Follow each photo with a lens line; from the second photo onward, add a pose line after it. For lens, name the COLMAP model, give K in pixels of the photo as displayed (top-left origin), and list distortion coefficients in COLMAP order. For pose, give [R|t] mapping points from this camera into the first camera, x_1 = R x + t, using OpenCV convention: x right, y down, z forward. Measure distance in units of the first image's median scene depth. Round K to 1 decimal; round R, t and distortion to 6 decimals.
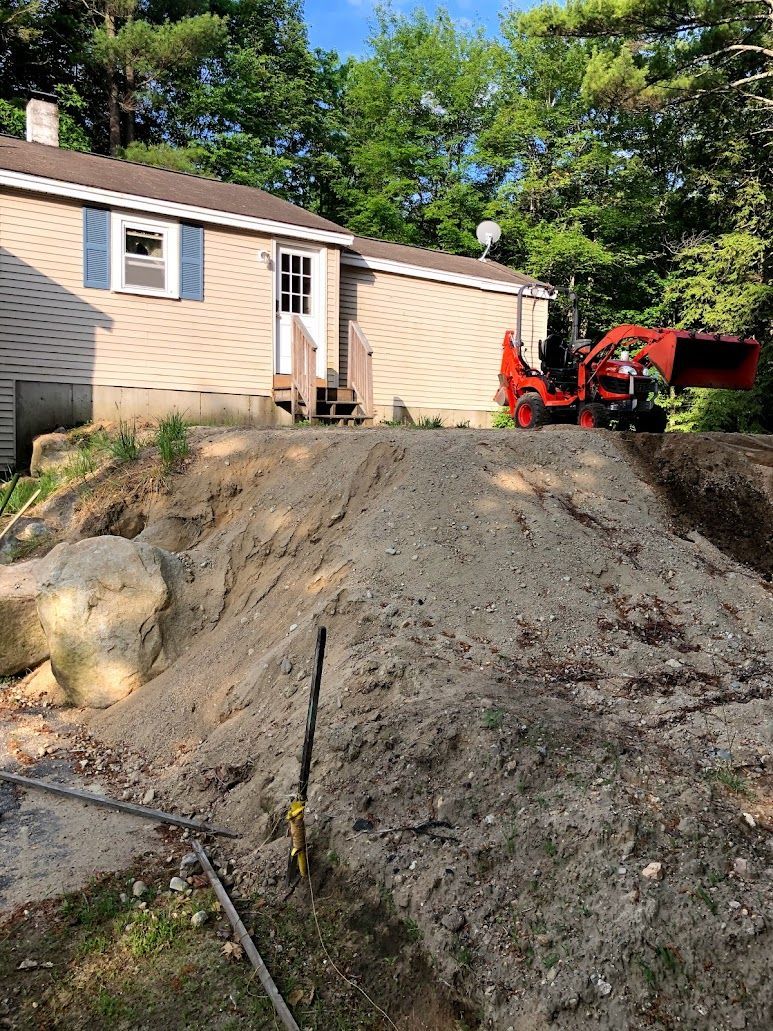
lens RADIAL K [[834.9, 0, 402.3], [0, 834.9, 500.0], [0, 0, 1]] dist [0.046370, -0.044737]
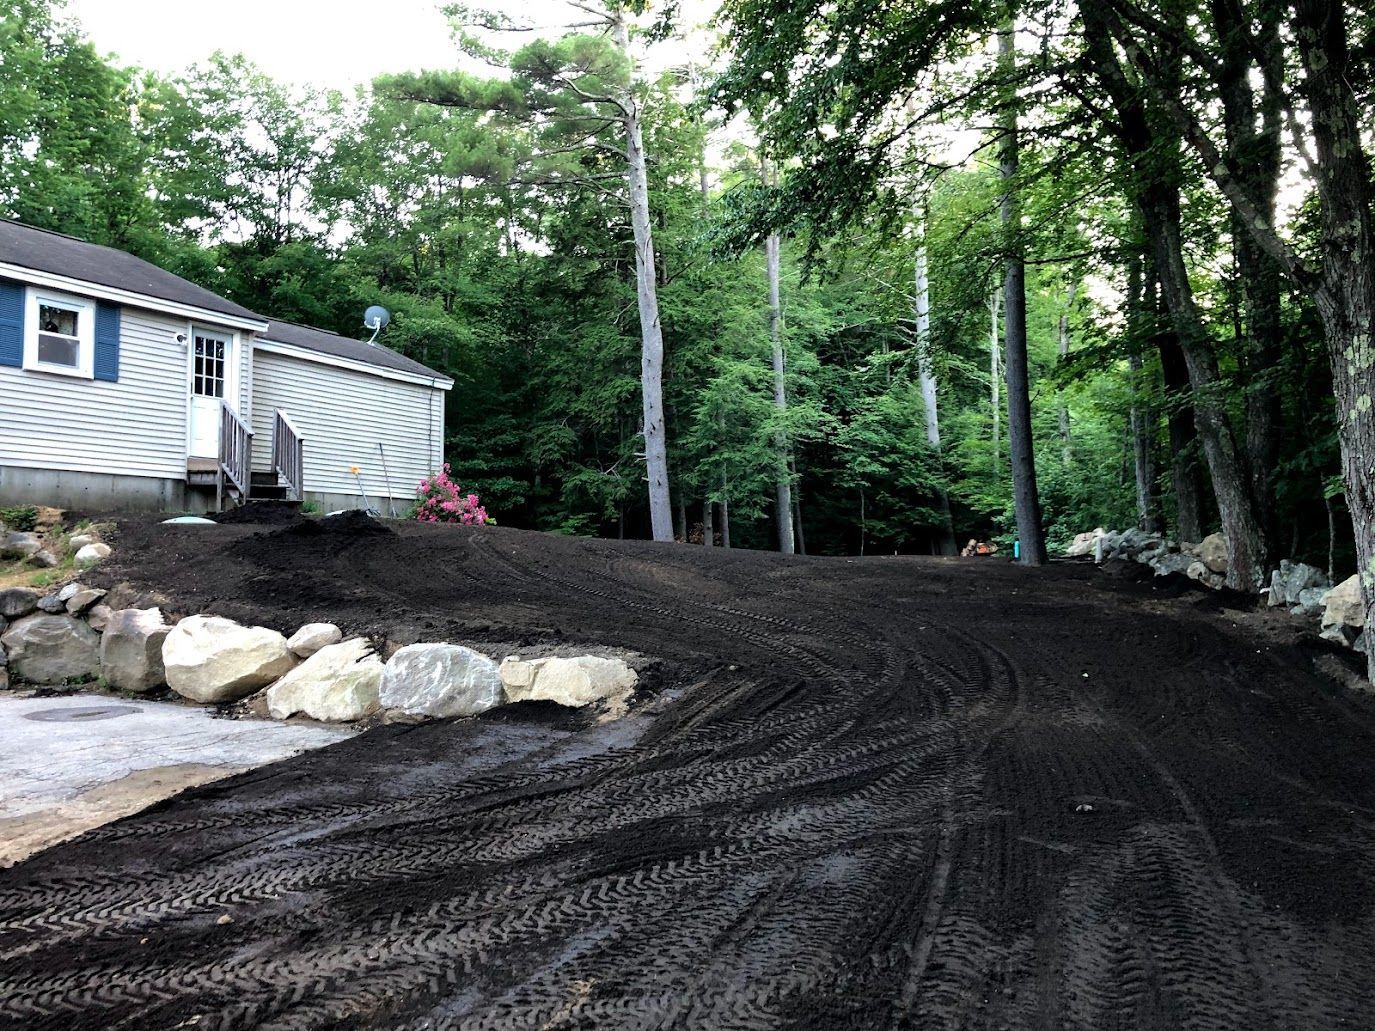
lens RADIAL K [[1112.1, 0, 697.3], [0, 1112.1, 528.3], [0, 0, 1]] dist [0.044241, -0.049423]
pose [[0.889081, 0.000825, 0.457748, -0.216852], [0.036109, 0.996756, -0.071930, 0.047479], [-0.456323, 0.080481, 0.886167, -0.415708]]
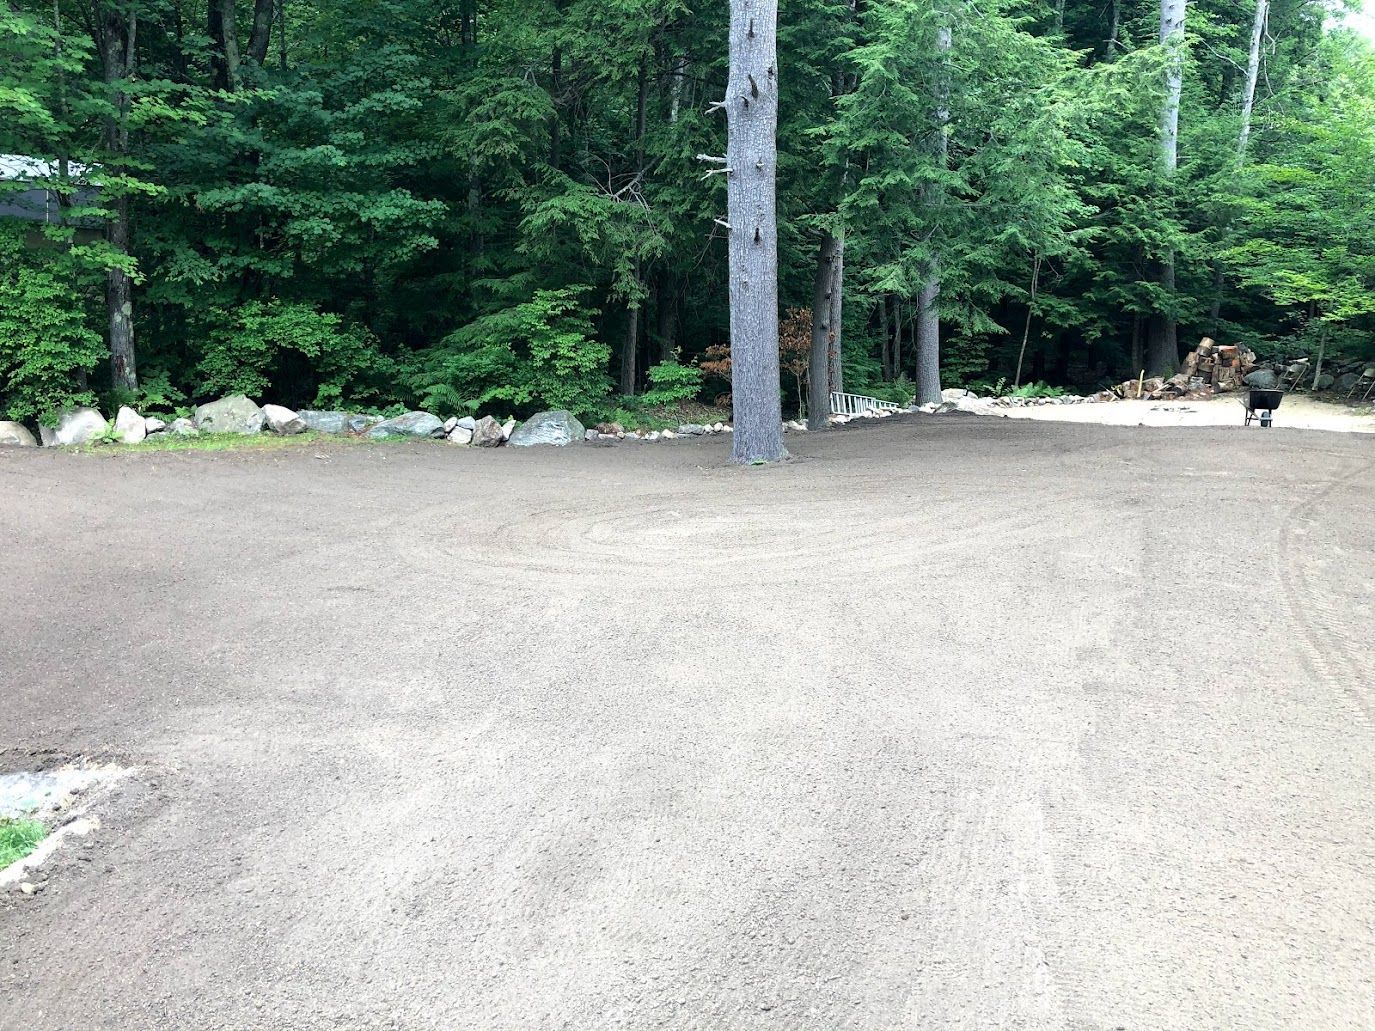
lens RADIAL K [[1135.6, 0, 706.6], [0, 1135.6, 510.1], [0, 0, 1]] dist [0.058930, -0.130873]
pose [[0.873500, -0.061180, 0.482964, 0.343301], [-0.020492, 0.986572, 0.162037, -0.179088], [-0.486392, -0.151437, 0.860517, 1.057605]]
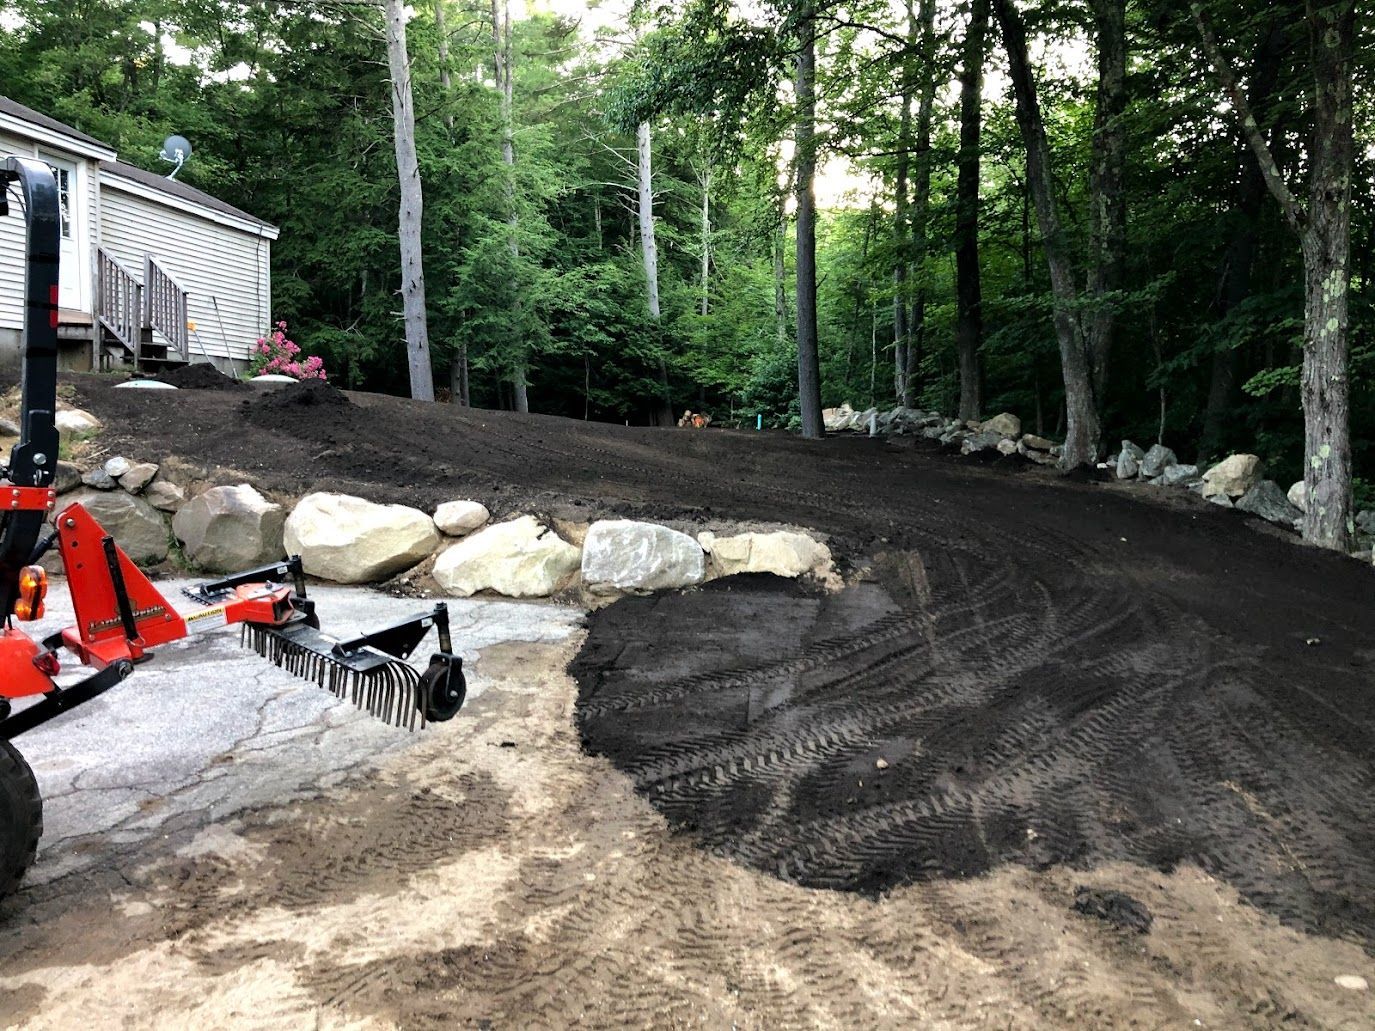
lens RADIAL K [[1112.1, 0, 697.3], [0, 1112.1, 528.3], [0, 0, 1]] dist [0.044241, -0.049423]
pose [[0.698181, -0.066065, 0.712866, -0.501479], [0.032887, 0.997642, 0.060247, 0.027860], [-0.715165, -0.018619, 0.698708, -0.270629]]
